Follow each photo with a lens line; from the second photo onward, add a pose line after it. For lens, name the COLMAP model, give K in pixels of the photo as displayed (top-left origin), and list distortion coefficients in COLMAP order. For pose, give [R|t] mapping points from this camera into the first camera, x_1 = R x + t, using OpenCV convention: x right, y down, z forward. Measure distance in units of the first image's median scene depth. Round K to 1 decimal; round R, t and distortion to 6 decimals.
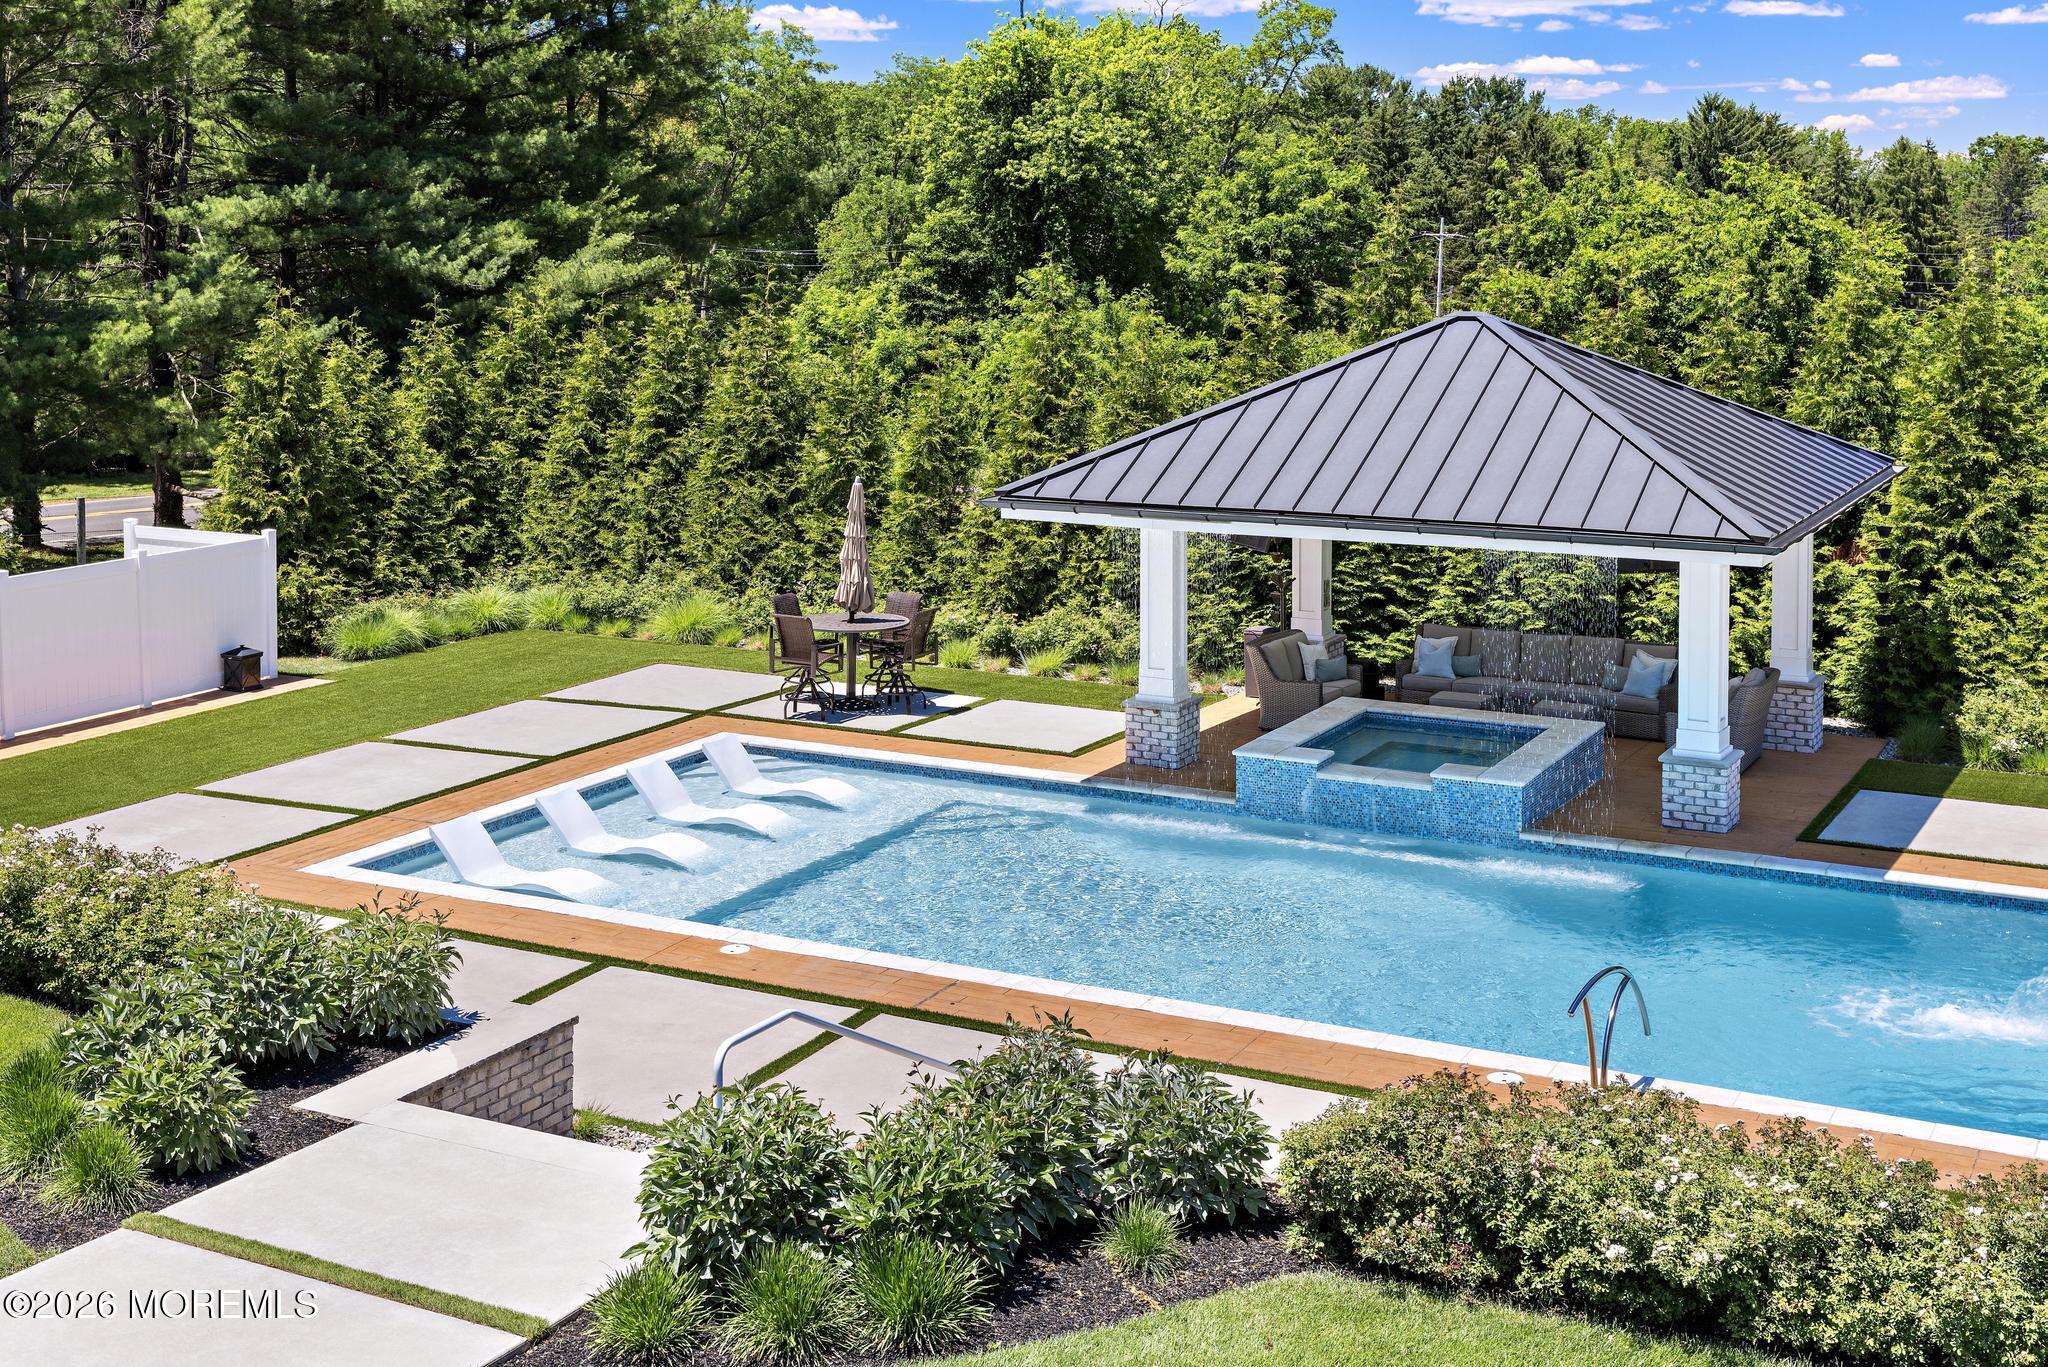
lens RADIAL K [[2531.9, 0, 1014.6], [0, 2531.9, 371.7], [0, 0, 1]] dist [-0.003979, 0.000000]
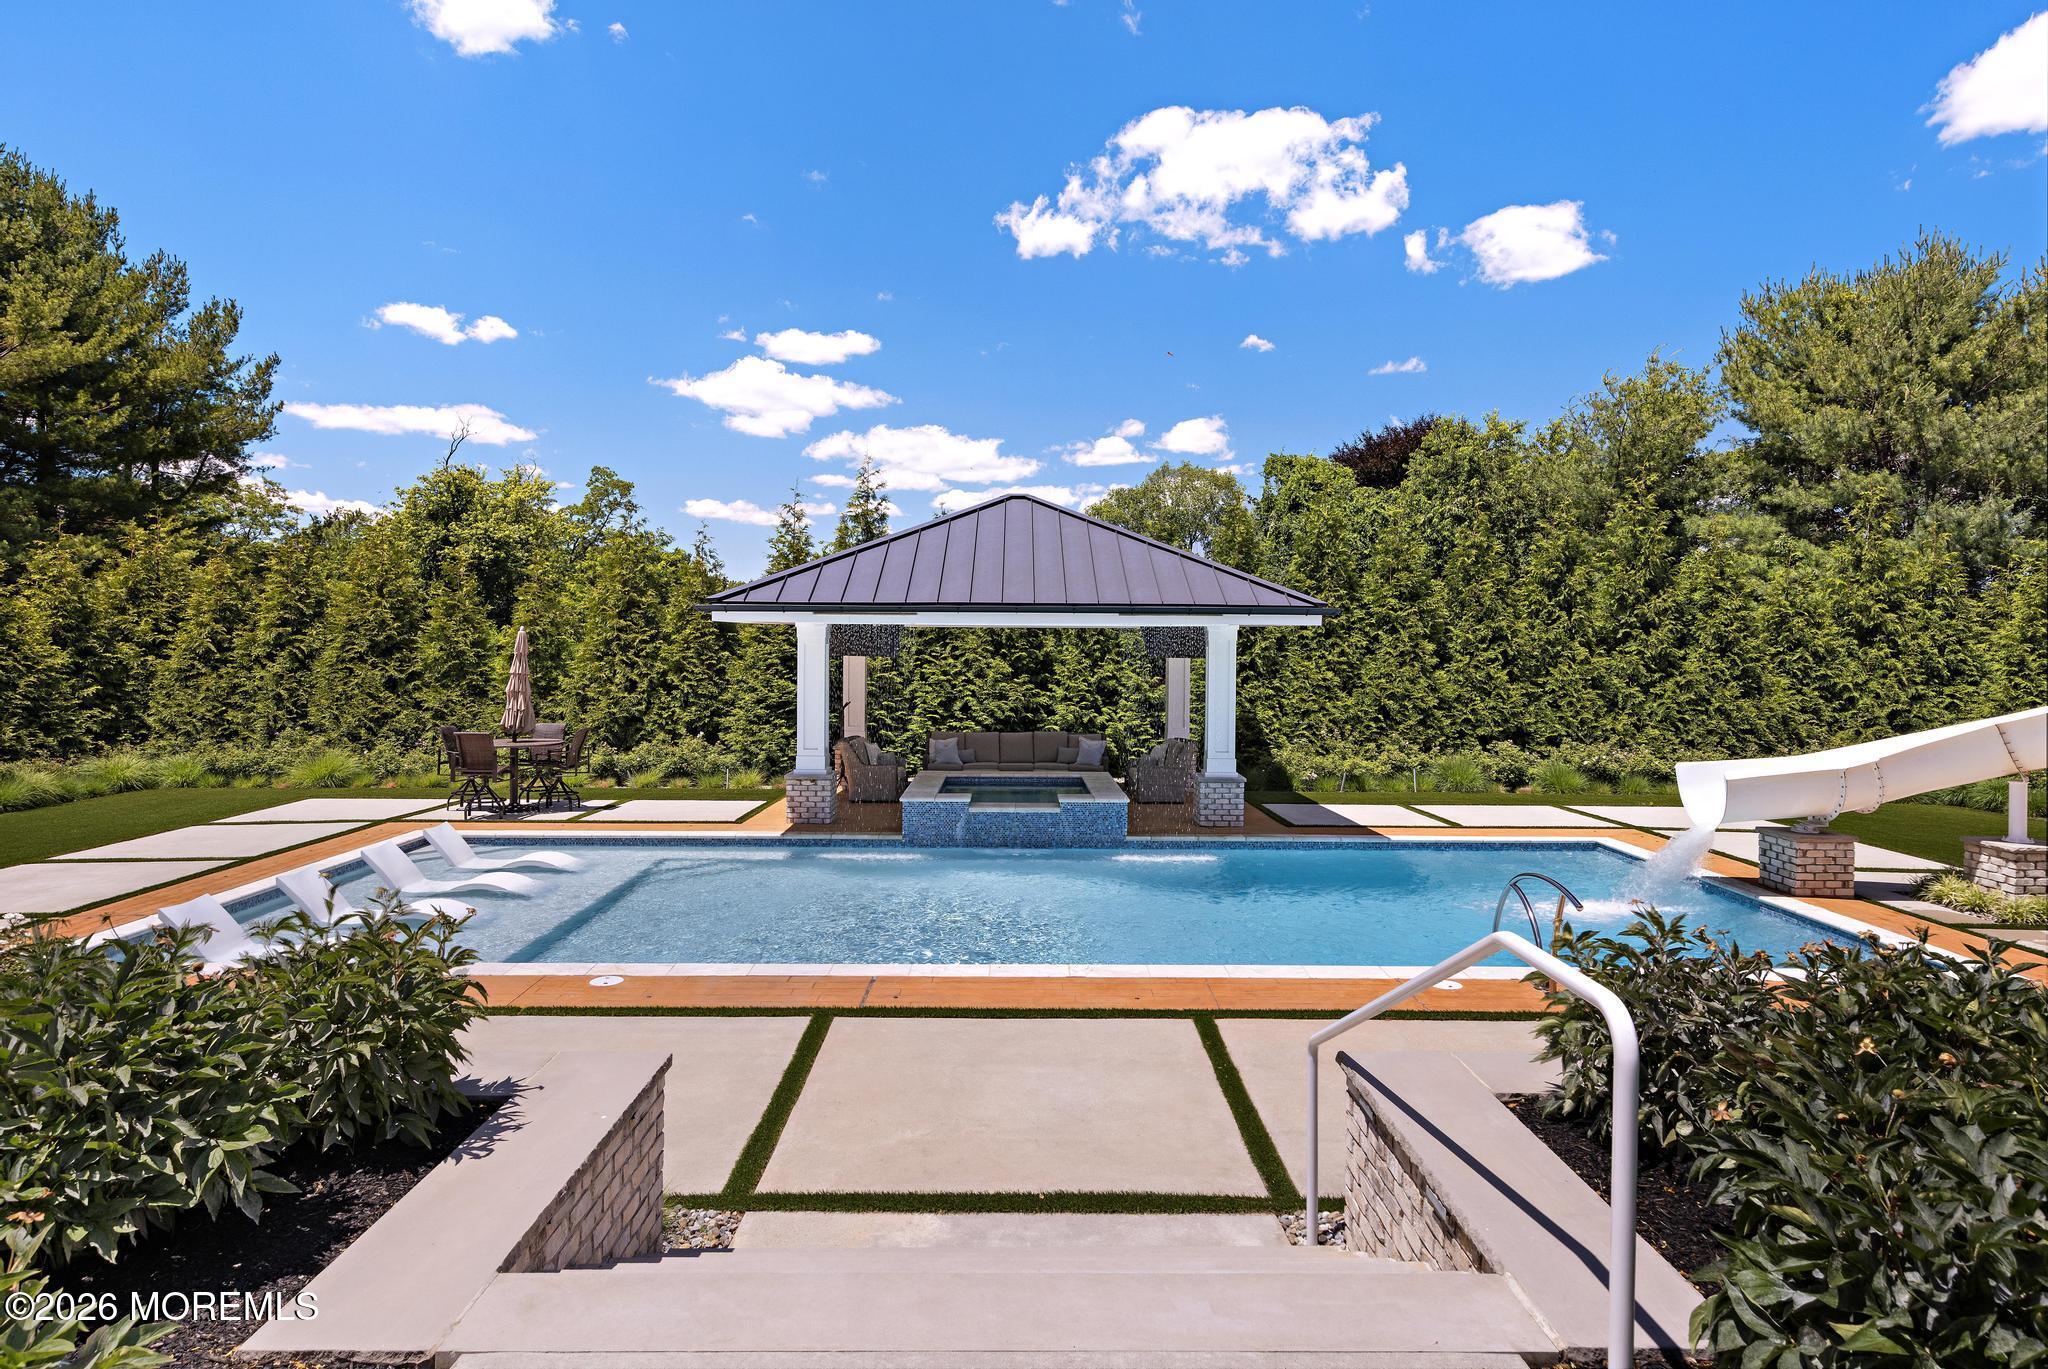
lens RADIAL K [[1204.3, 0, 1062.9], [0, 1204.3, 665.7], [0, 0, 1]] dist [0.000867, -0.000694]
pose [[0.870423, -0.005244, 0.492277, -0.100616], [0.022936, 0.999289, -0.029910, 0.070037], [-0.491770, 0.037325, 0.869925, 0.285595]]
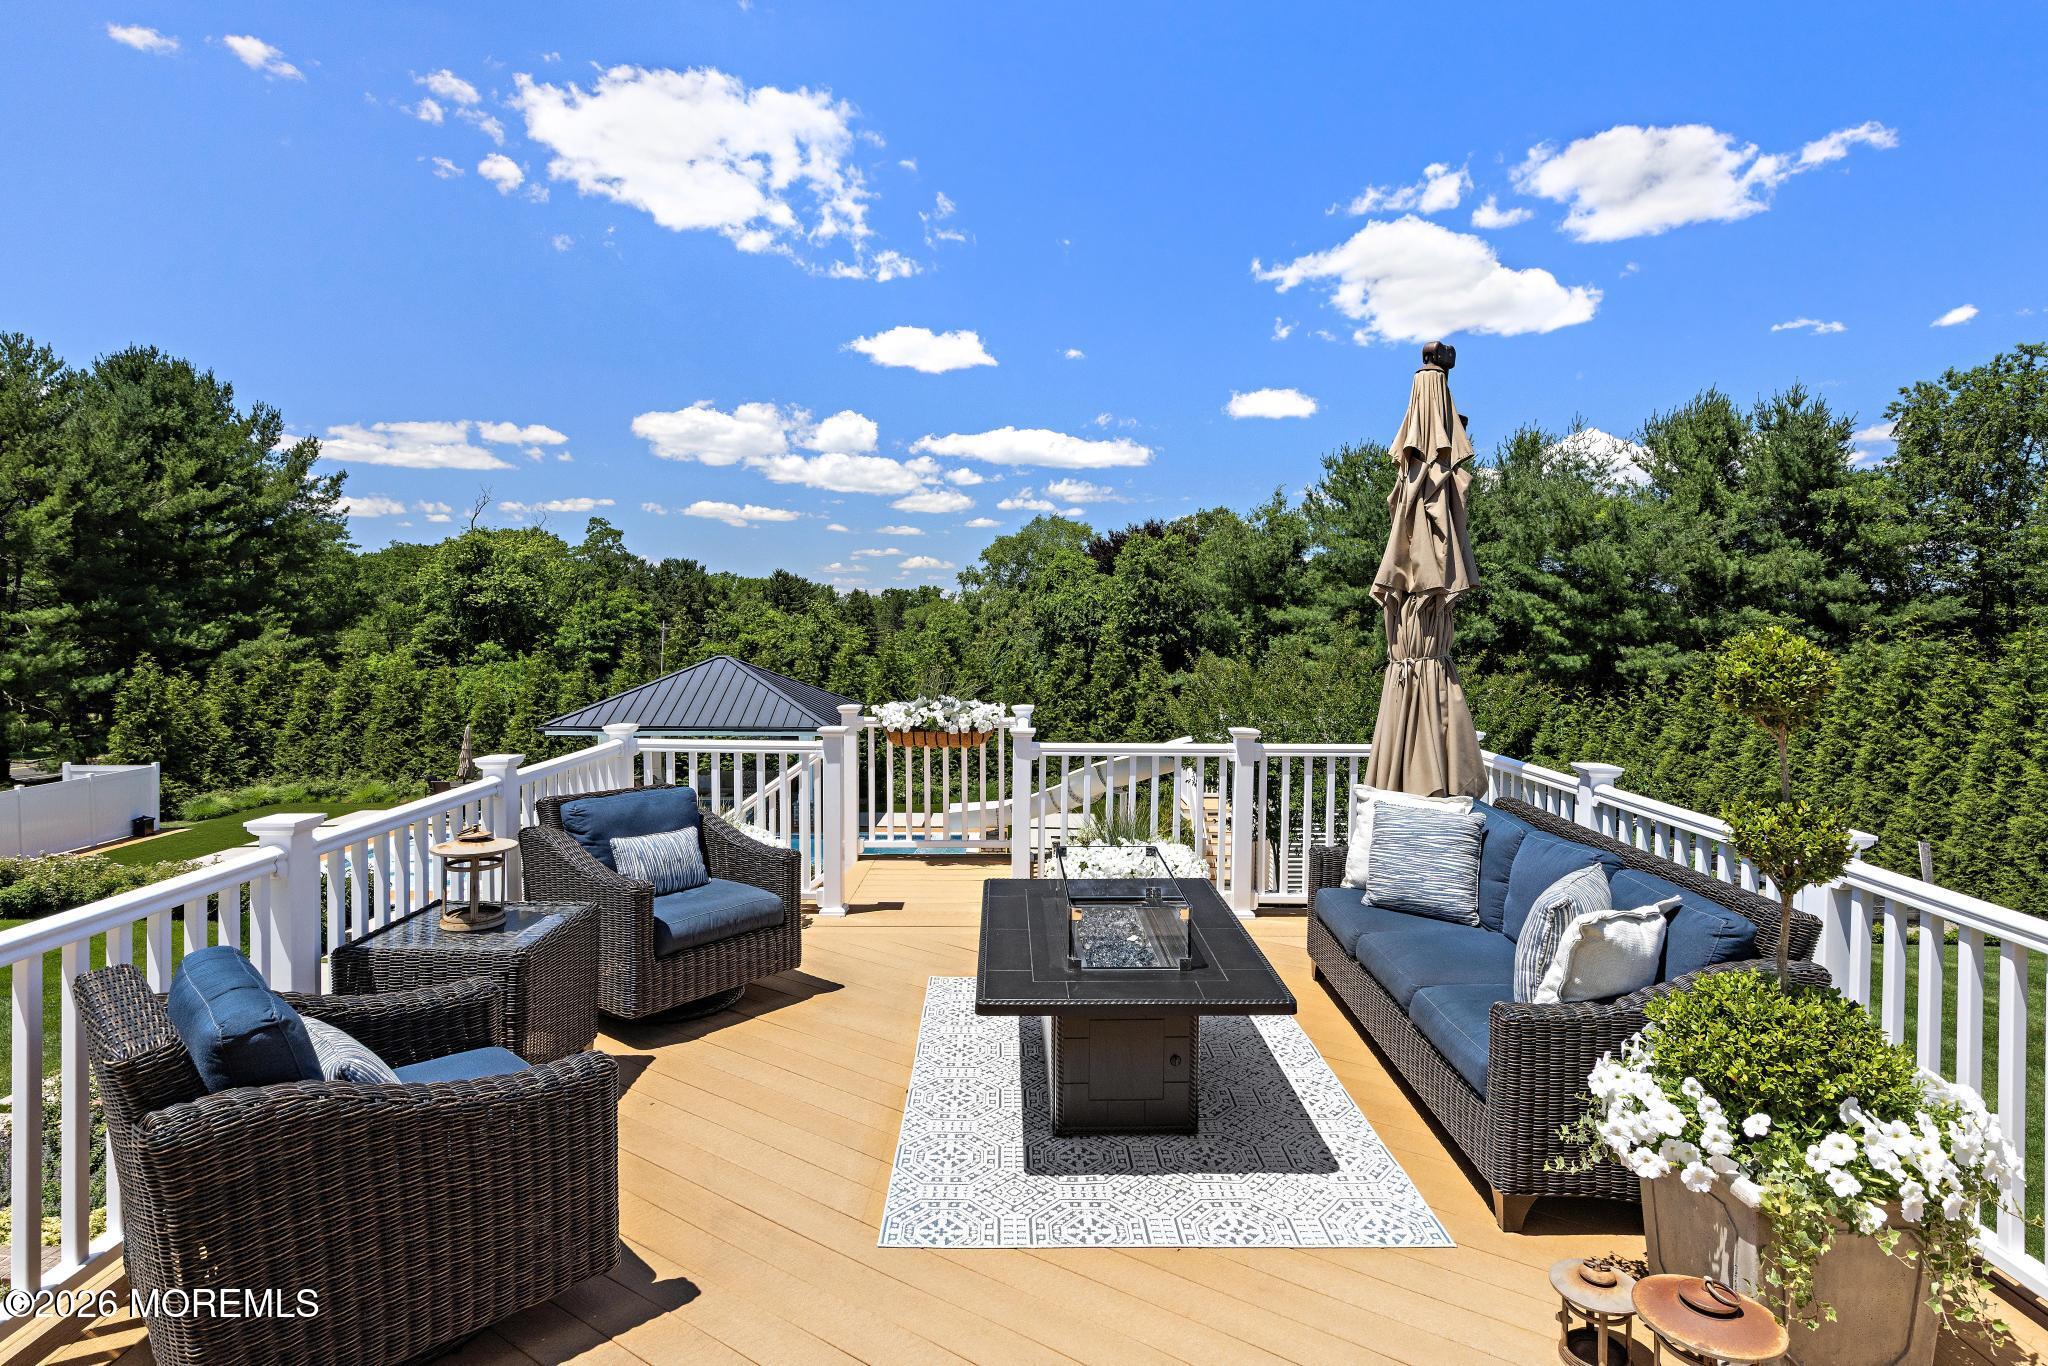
lens RADIAL K [[1086.5, 0, 1050.6], [0, 1086.5, 655.2], [0, 0, 1]] dist [0.000758, -0.005864]
pose [[0.870751, -0.010525, 0.491612, -0.070865], [0.024698, 0.999445, -0.022349, 0.008754], [-0.491104, 0.031603, 0.870528, -0.178023]]
